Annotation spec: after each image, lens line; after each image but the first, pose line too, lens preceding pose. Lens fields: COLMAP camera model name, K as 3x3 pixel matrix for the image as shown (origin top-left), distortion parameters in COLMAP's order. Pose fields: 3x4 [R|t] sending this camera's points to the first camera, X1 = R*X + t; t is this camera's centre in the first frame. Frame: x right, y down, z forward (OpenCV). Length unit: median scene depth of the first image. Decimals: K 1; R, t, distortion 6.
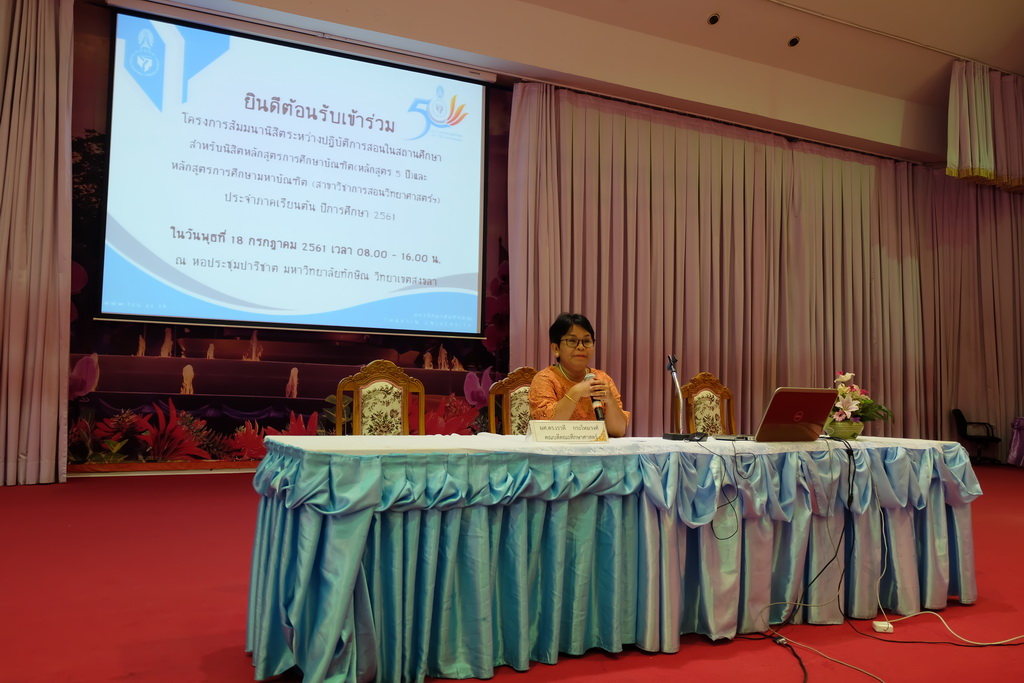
lens RADIAL K [[855.8, 0, 520.4], [0, 855.8, 324.3], [0, 0, 1]] dist [-0.016828, 0.068345]
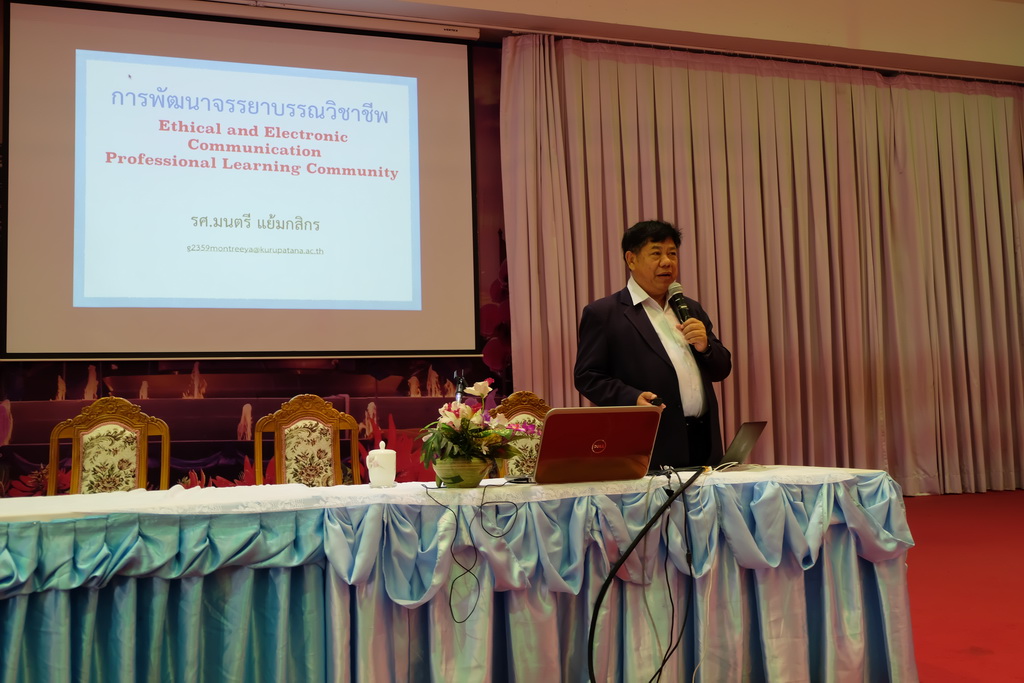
lens RADIAL K [[1023.6, 0, 519.4], [0, 1023.6, 325.4], [0, 0, 1]] dist [0.028141, 0.000000]
pose [[0.987096, -0.061755, -0.147745, 0.337071], [0.060031, 0.998067, -0.016103, 0.013752], [0.148454, 0.007026, 0.988894, 0.115975]]
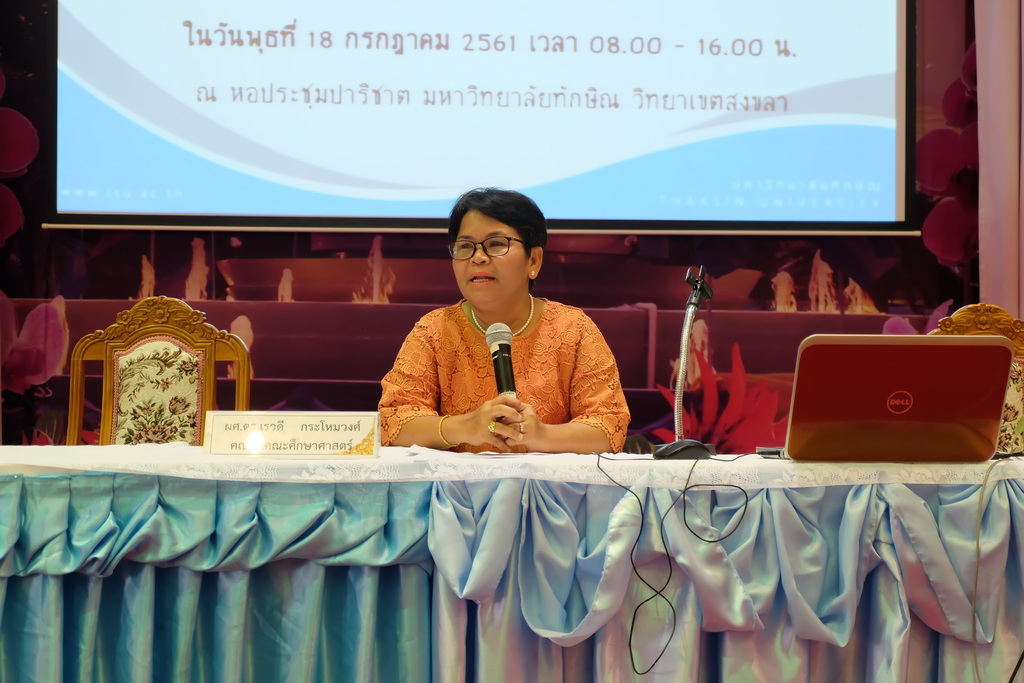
lens RADIAL K [[2182.5, 0, 535.1], [0, 2182.5, 309.7], [0, 0, 1]] dist [0.073354, 0.000000]
pose [[0.913848, -0.025371, -0.405263, 0.514060], [0.044986, 0.998228, 0.038950, 0.010169], [0.403556, -0.053826, 0.913370, -0.049236]]
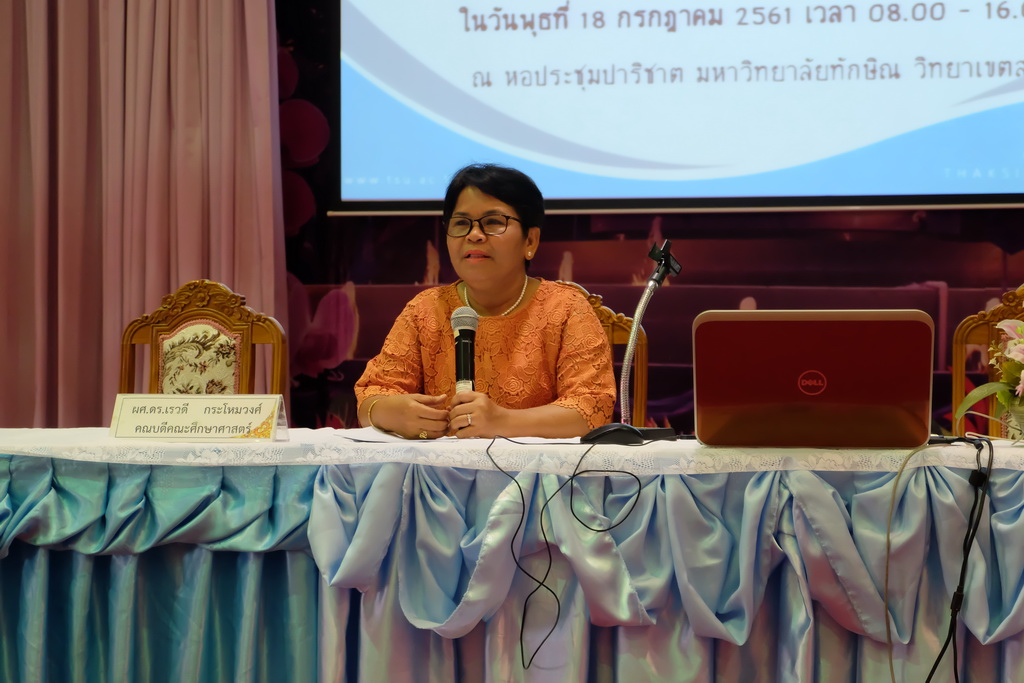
lens RADIAL K [[2182.5, 0, 536.7], [0, 2182.5, 307.3], [0, 0, 1]] dist [0.073354, 0.000000]
pose [[0.800090, -0.031925, -0.599030, 0.706822], [0.064338, 0.997390, 0.032776, 0.027662], [0.596420, -0.064764, 0.800055, 0.108645]]
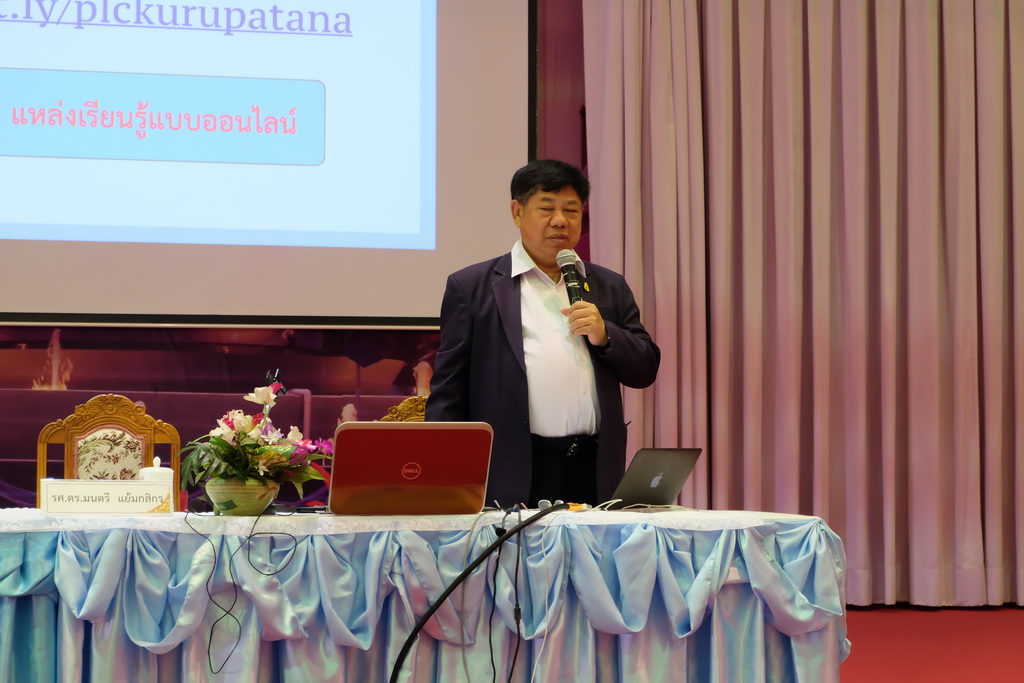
lens RADIAL K [[2182.5, 0, 549.2], [0, 2182.5, 316.9], [0, 0, 1]] dist [0.073354, 0.000000]
pose [[0.960586, -0.034443, -0.275842, 0.707351], [0.039193, 0.999163, 0.011726, -0.008464], [0.275207, -0.022075, 0.961131, -0.334487]]
